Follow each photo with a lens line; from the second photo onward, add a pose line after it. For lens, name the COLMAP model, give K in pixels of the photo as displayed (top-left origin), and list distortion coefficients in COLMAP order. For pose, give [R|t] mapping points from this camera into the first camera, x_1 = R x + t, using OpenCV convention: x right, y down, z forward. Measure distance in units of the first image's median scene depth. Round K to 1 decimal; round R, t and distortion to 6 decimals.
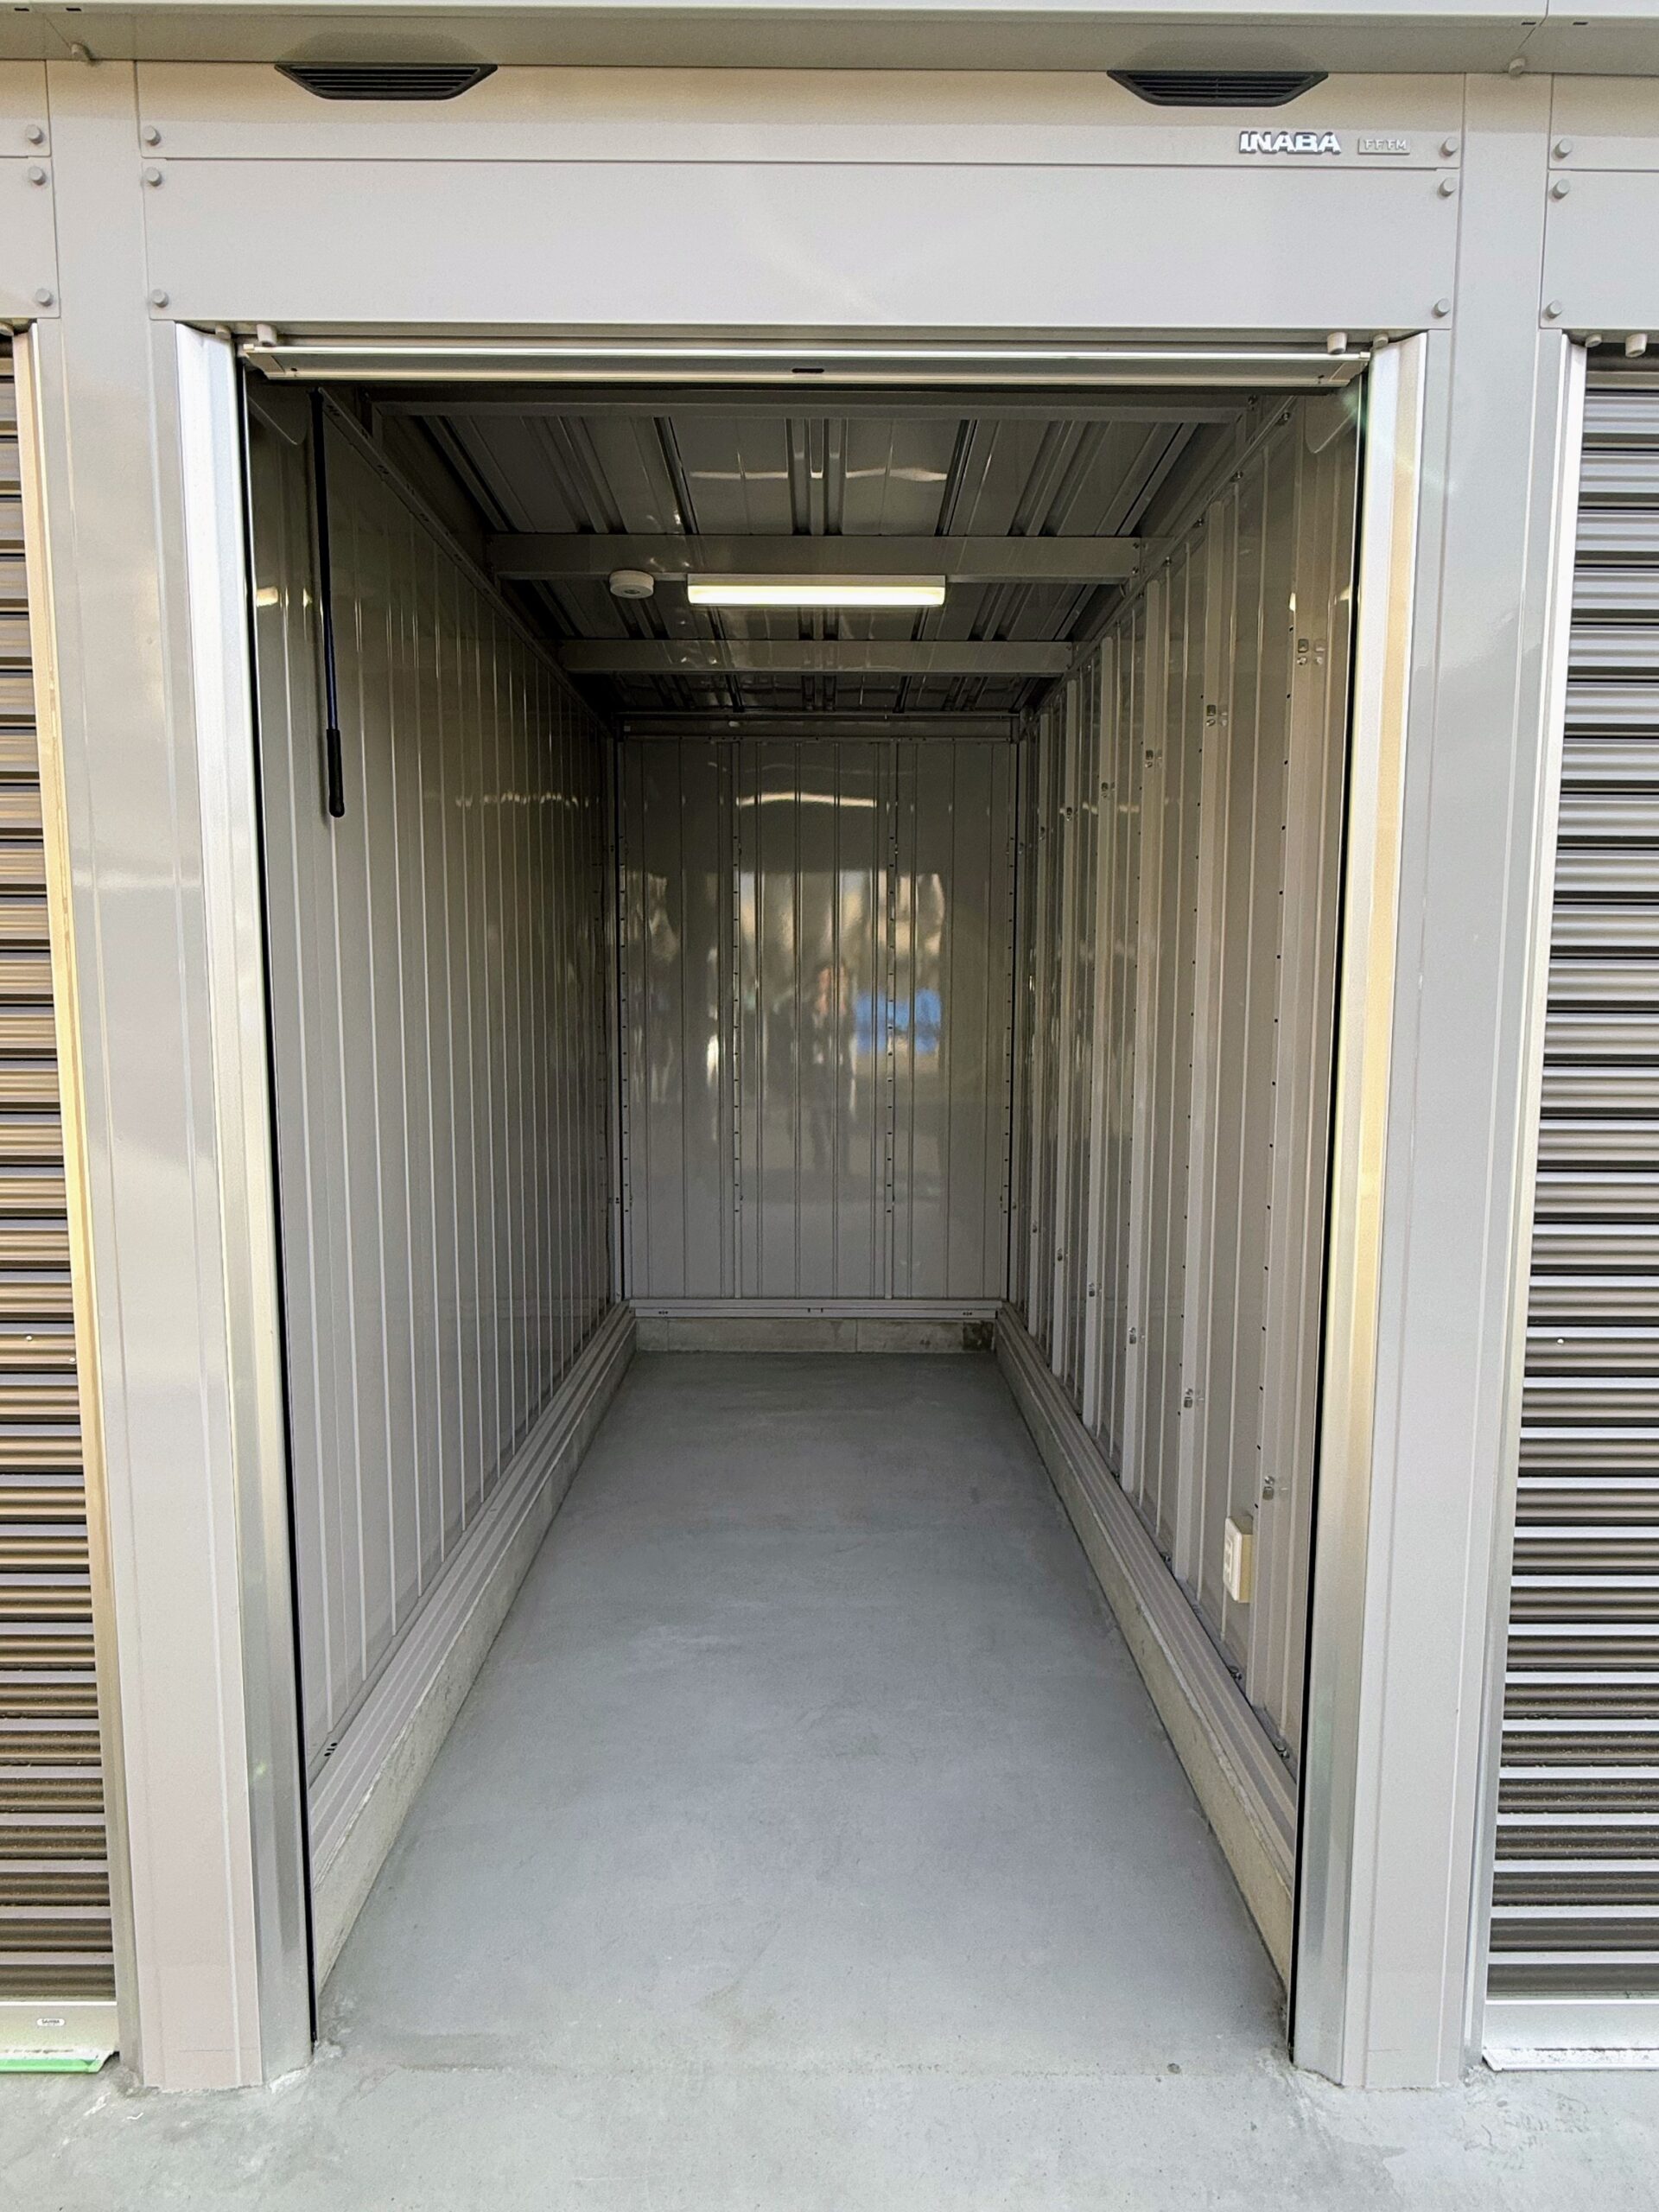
lens RADIAL K [[1153.1, 0, 799.1], [0, 1153.1, 1110.3], [0, 0, 1]] dist [-0.000180, -0.000797]
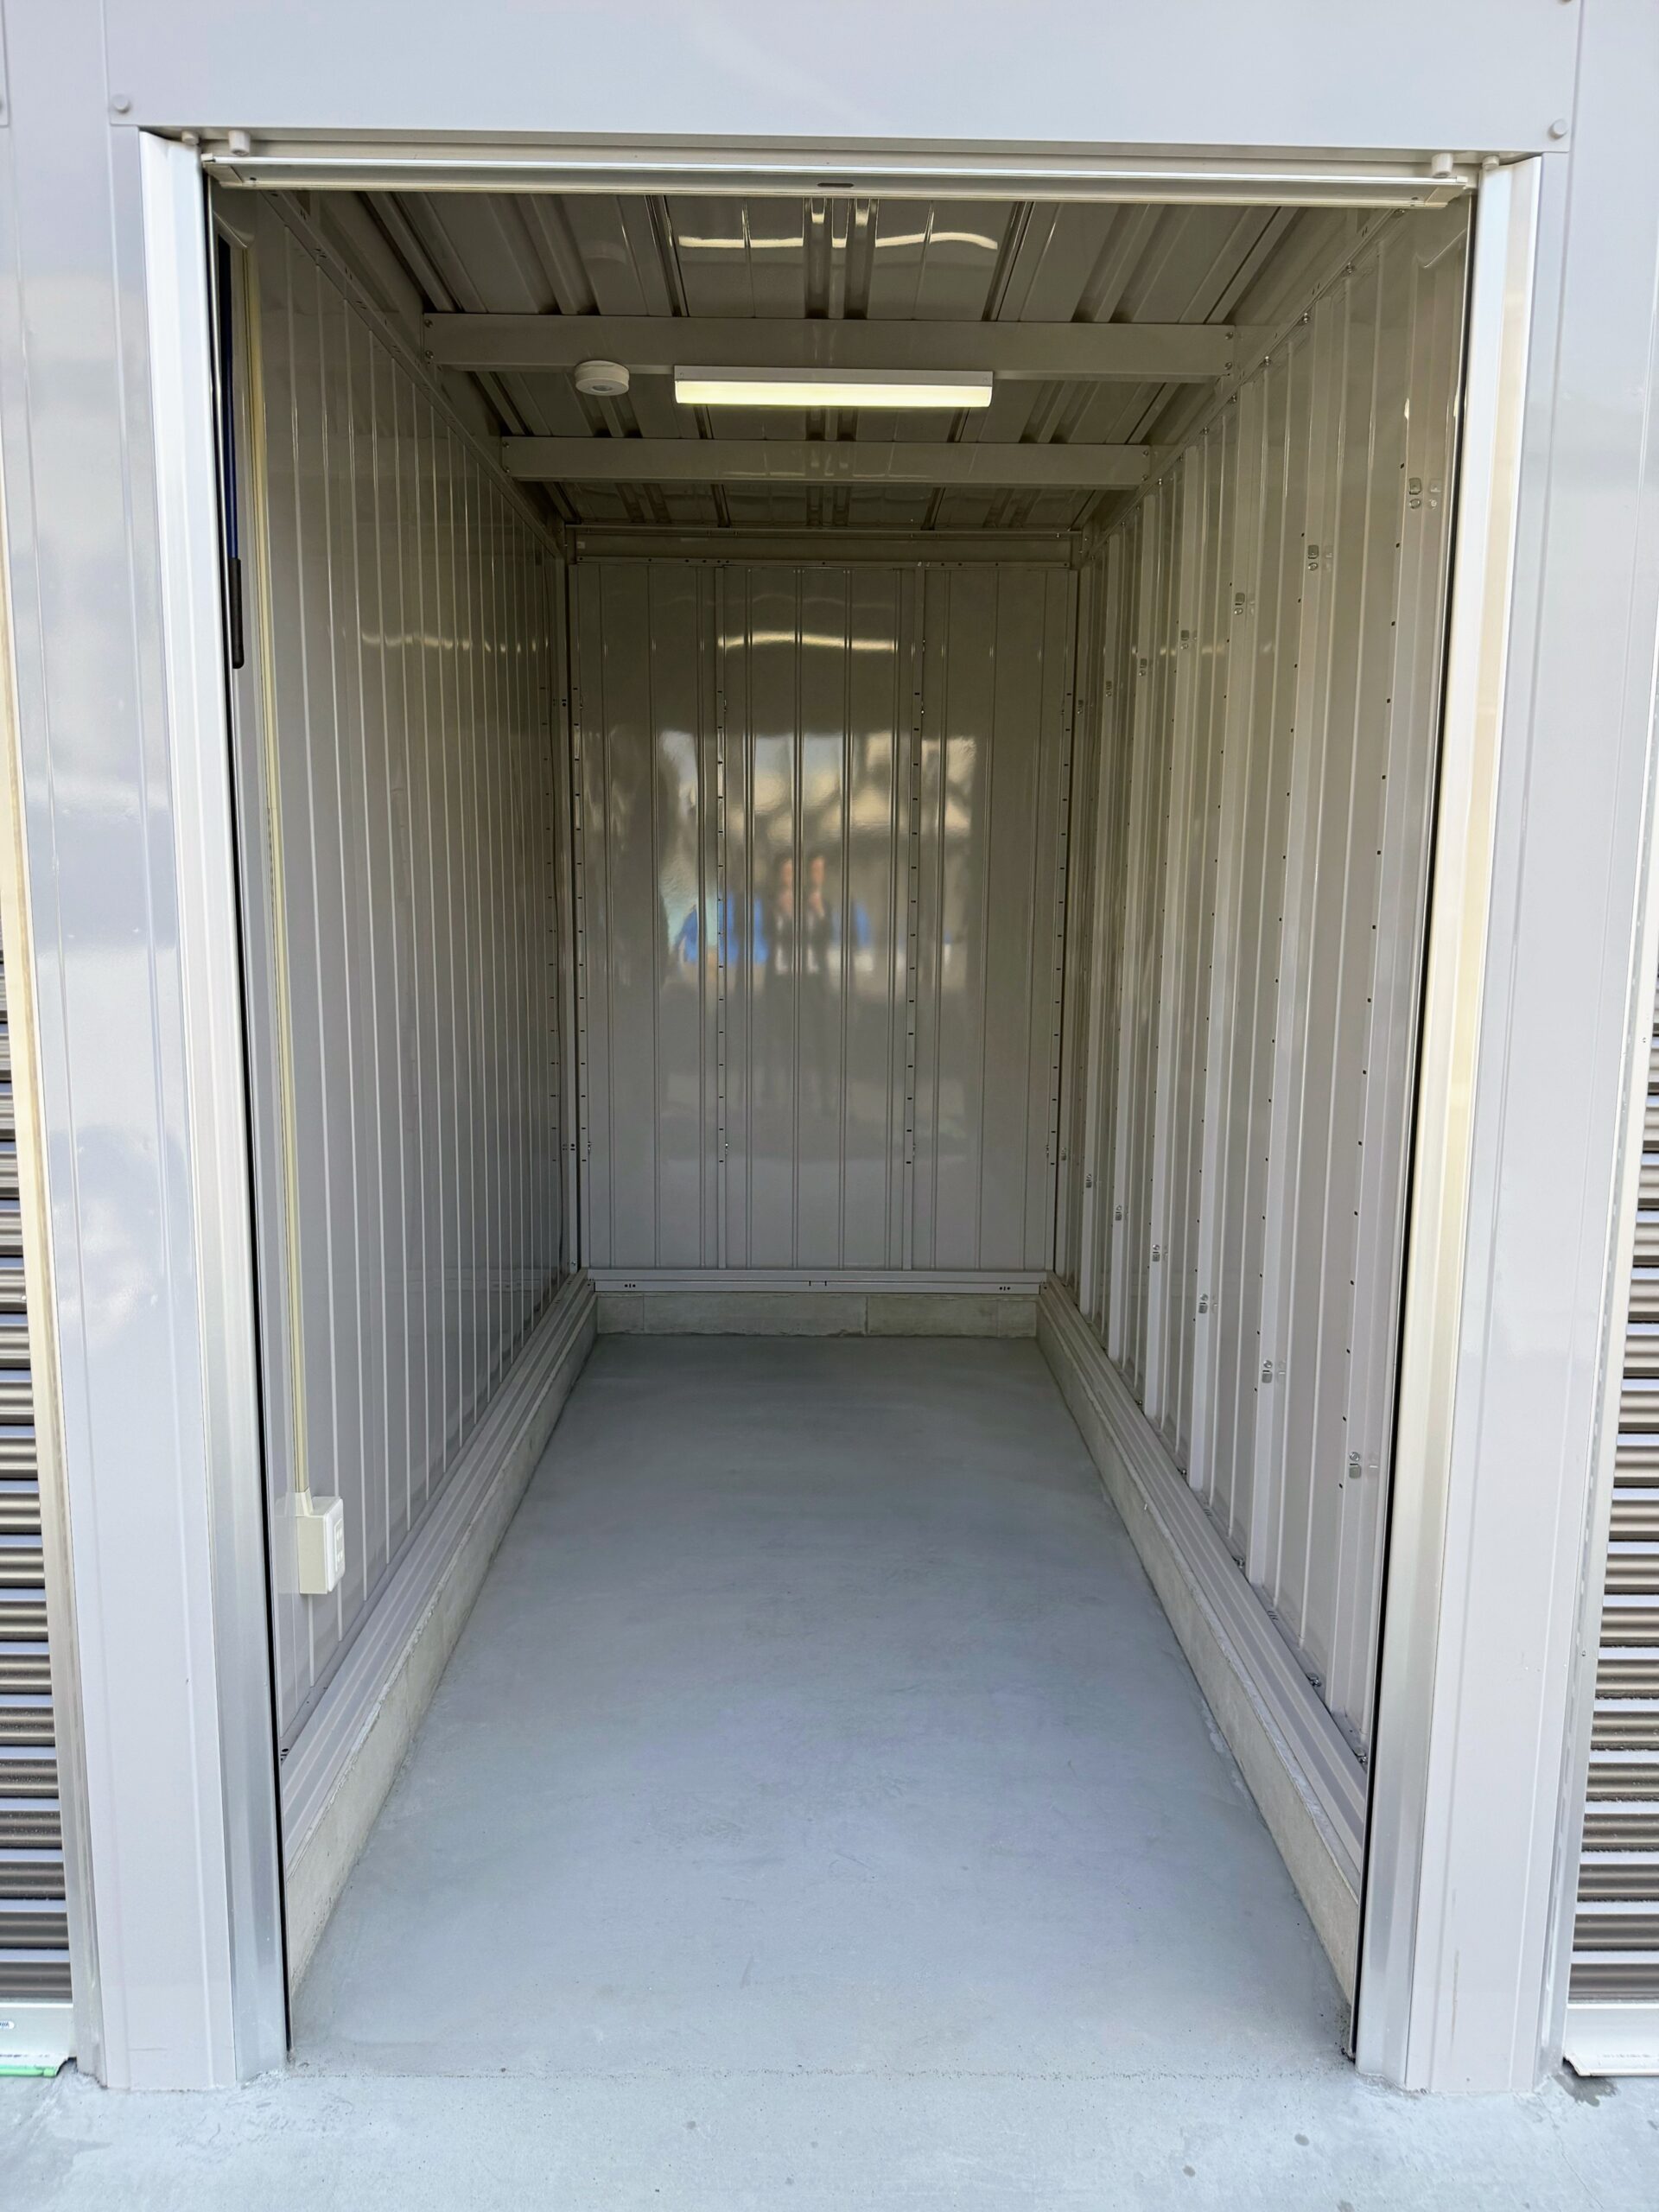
lens RADIAL K [[1573.8, 0, 794.6], [0, 1573.8, 1124.7], [0, 0, 1]] dist [0.080462, -0.126435]
pose [[0.999862, 0.004632, 0.015937, -0.027943], [-0.005422, 0.998739, 0.049912, 0.009312], [-0.015686, -0.049991, 0.998626, -0.140315]]
